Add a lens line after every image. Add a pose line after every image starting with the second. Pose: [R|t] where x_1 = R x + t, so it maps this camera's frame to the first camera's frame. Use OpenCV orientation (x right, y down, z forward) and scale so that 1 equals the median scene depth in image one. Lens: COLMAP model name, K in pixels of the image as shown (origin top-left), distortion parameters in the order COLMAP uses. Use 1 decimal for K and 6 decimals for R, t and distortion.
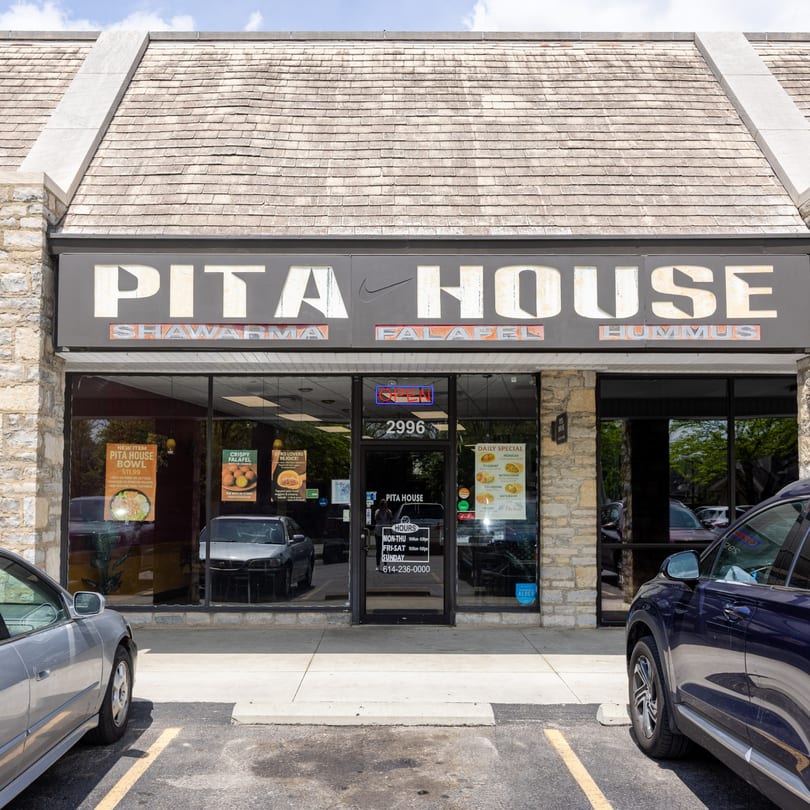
lens RADIAL K [[1836.8, 0, 405.0], [0, 1836.8, 405.0], [0, 0, 1]] dist [-0.009268, -0.151836]
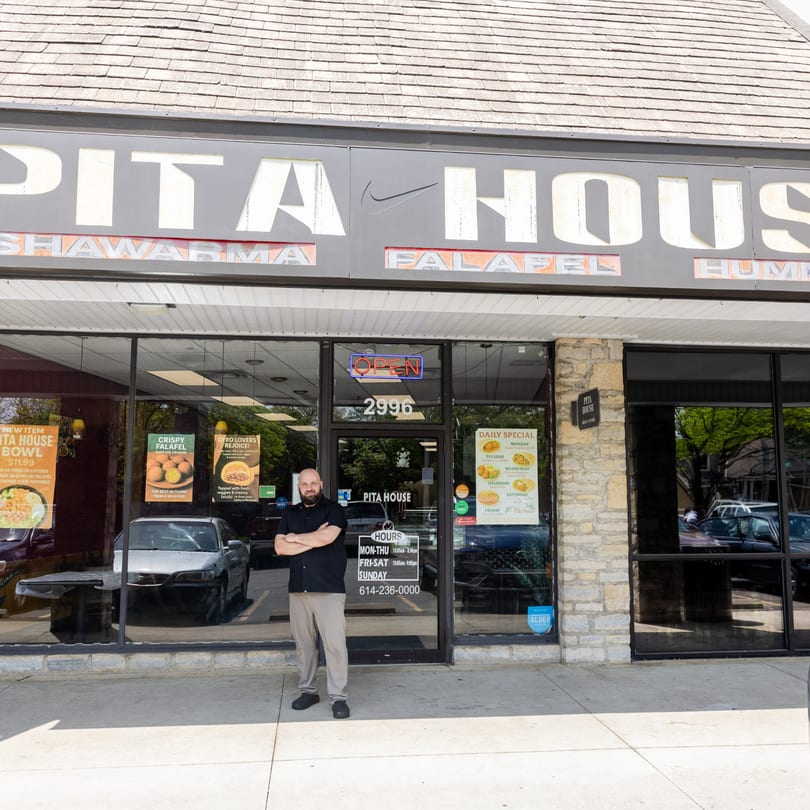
lens RADIAL K [[933.2, 0, 387.1], [0, 933.2, 382.0], [0, 0, 1]] dist [-0.004711, -0.002325]
pose [[0.985939, 0.019244, 0.165991, -0.069380], [-0.008443, 0.997814, -0.065536, 0.028744], [-0.166890, 0.063213, 0.983947, 0.629816]]
